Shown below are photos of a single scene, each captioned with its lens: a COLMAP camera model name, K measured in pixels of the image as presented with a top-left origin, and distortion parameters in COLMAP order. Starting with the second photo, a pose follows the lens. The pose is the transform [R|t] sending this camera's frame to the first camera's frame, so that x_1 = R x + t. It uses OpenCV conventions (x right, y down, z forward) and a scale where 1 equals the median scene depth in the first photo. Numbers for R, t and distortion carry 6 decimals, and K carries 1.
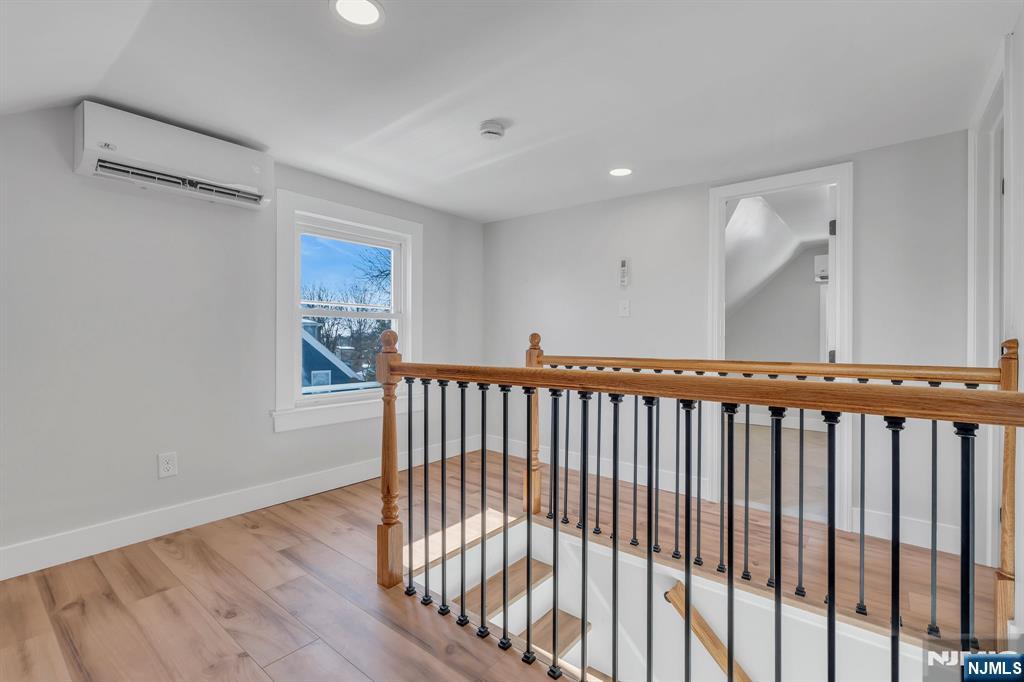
lens RADIAL K [[458.8, 0, 517.2], [0, 458.8, 339.3], [0, 0, 1]] dist [-0.002724, 0.001715]
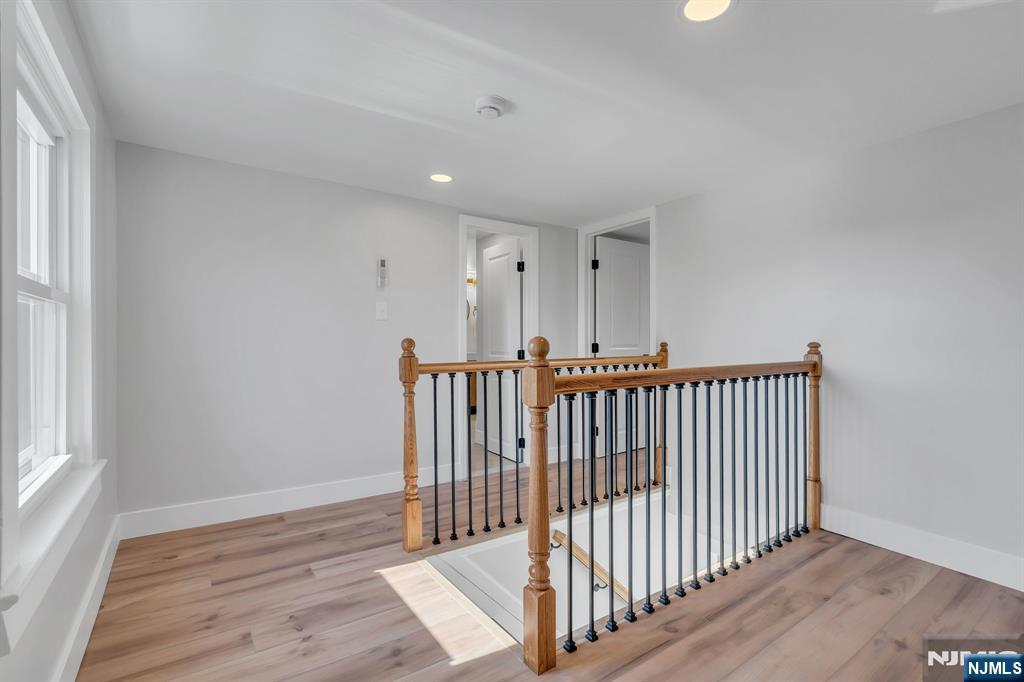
lens RADIAL K [[458.8, 0, 515.6], [0, 458.8, 340.9], [0, 0, 1]] dist [-0.002724, 0.001715]
pose [[0.271103, -0.002071, 0.962548, -1.040043], [0.004827, 0.999988, 0.000792, -0.010752], [-0.962538, 0.004432, 0.271109, 0.849014]]
